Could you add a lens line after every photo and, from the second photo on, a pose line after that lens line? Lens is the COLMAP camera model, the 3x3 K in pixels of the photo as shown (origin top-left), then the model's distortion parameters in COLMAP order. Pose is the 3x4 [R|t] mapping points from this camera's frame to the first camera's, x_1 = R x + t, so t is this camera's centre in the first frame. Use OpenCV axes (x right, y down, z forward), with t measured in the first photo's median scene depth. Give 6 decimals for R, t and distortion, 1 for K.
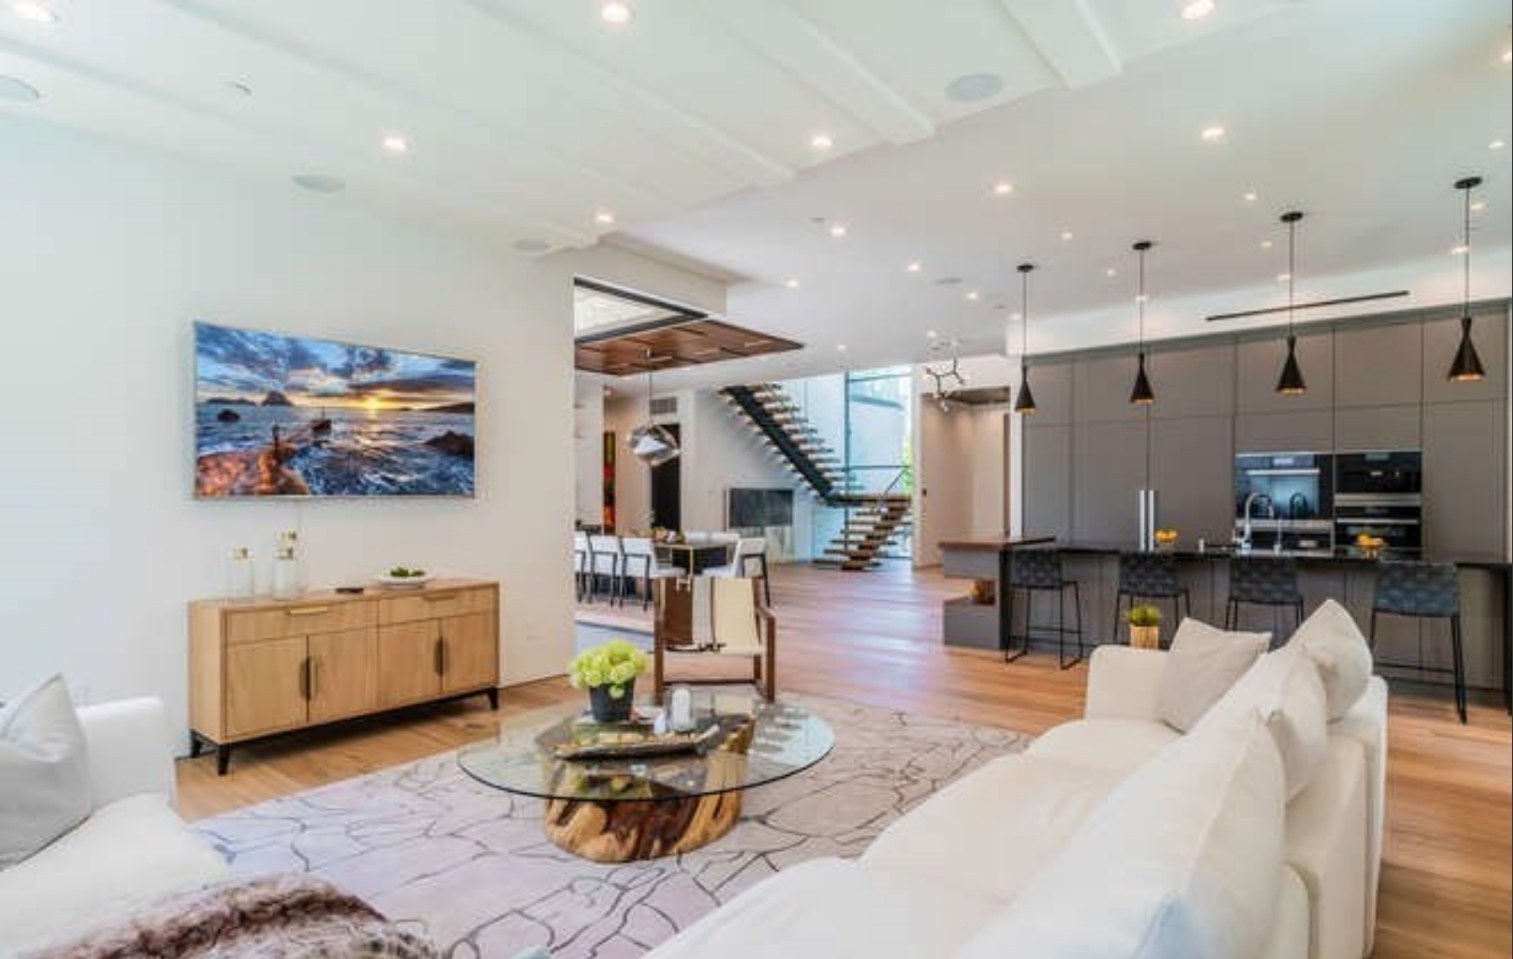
lens RADIAL K [[752.7, 0, 759.7], [0, 752.7, 506.4], [0, 0, 1]] dist [-0.002105, -0.000210]
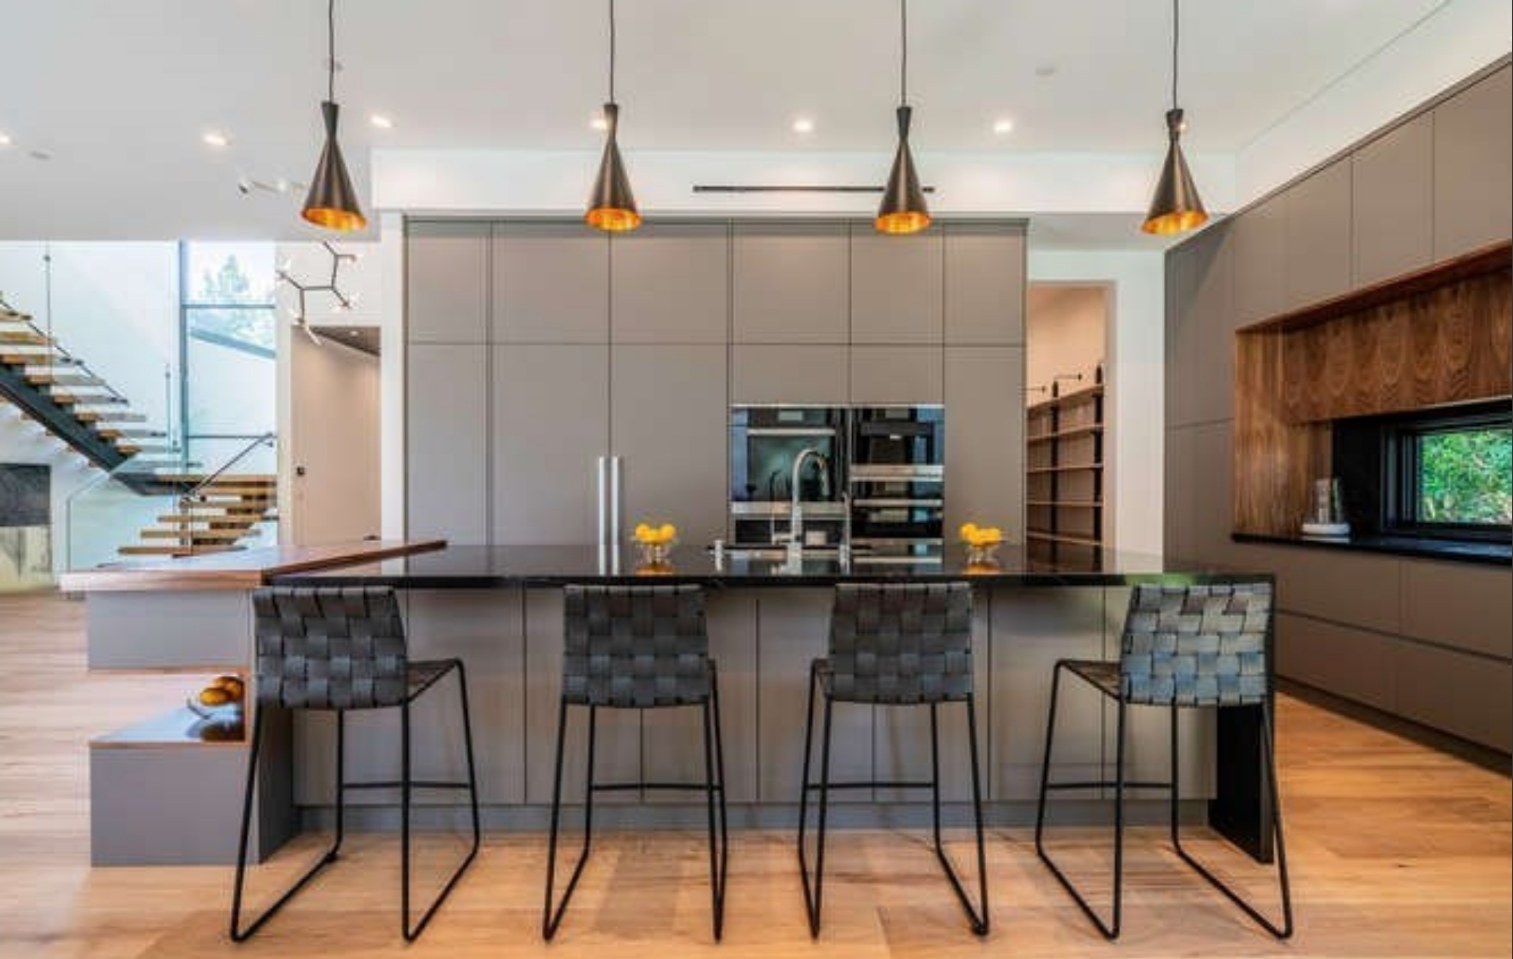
lens RADIAL K [[700.2, 0, 755.2], [0, 700.2, 507.8], [0, 0, 1]] dist [-0.004434, -0.000123]
pose [[0.760820, -0.010773, 0.648874, 0.251044], [0.003614, 0.999917, 0.012364, 0.014564], [-0.648953, -0.007062, 0.760796, 0.520073]]
